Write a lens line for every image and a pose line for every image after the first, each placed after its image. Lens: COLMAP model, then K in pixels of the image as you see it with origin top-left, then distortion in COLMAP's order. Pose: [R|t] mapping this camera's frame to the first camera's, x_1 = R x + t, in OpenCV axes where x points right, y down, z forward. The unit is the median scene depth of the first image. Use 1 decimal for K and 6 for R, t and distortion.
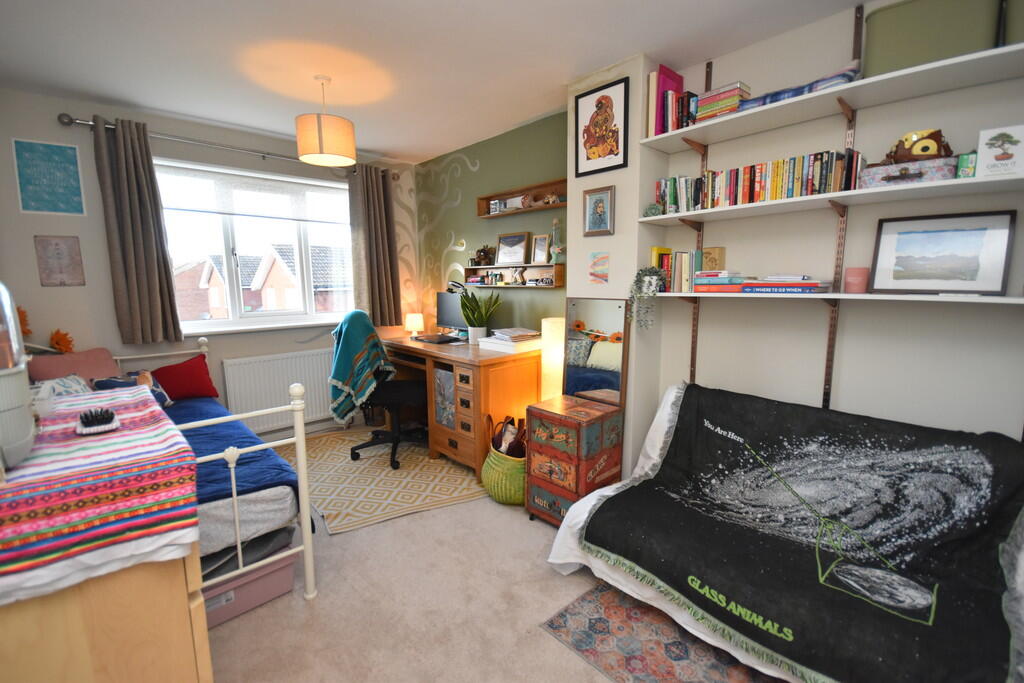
lens RADIAL K [[453.3, 0, 512.0], [0, 453.3, 341.5], [0, 0, 1]] dist [-0.000777, -0.000280]
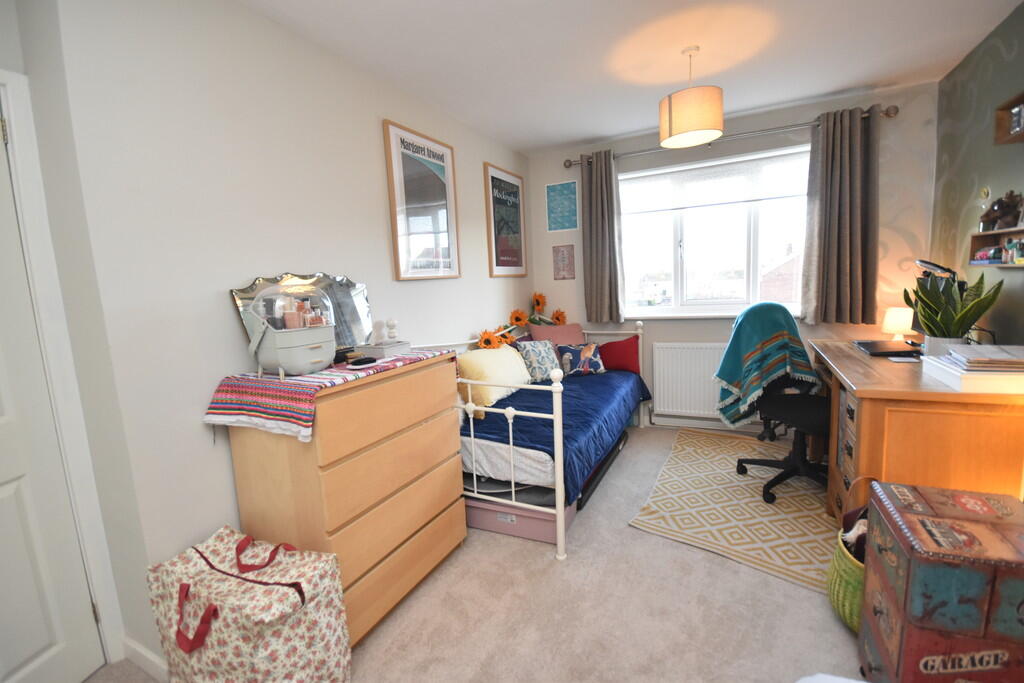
lens RADIAL K [[459.3, 0, 512.0], [0, 459.3, 341.5], [0, 0, 1]] dist [0.003073, 0.000053]
pose [[0.345679, 0.114179, -0.931380, 0.328522], [-0.077861, 0.992637, 0.092790, -0.043189], [0.935117, 0.040443, 0.352023, 0.294477]]
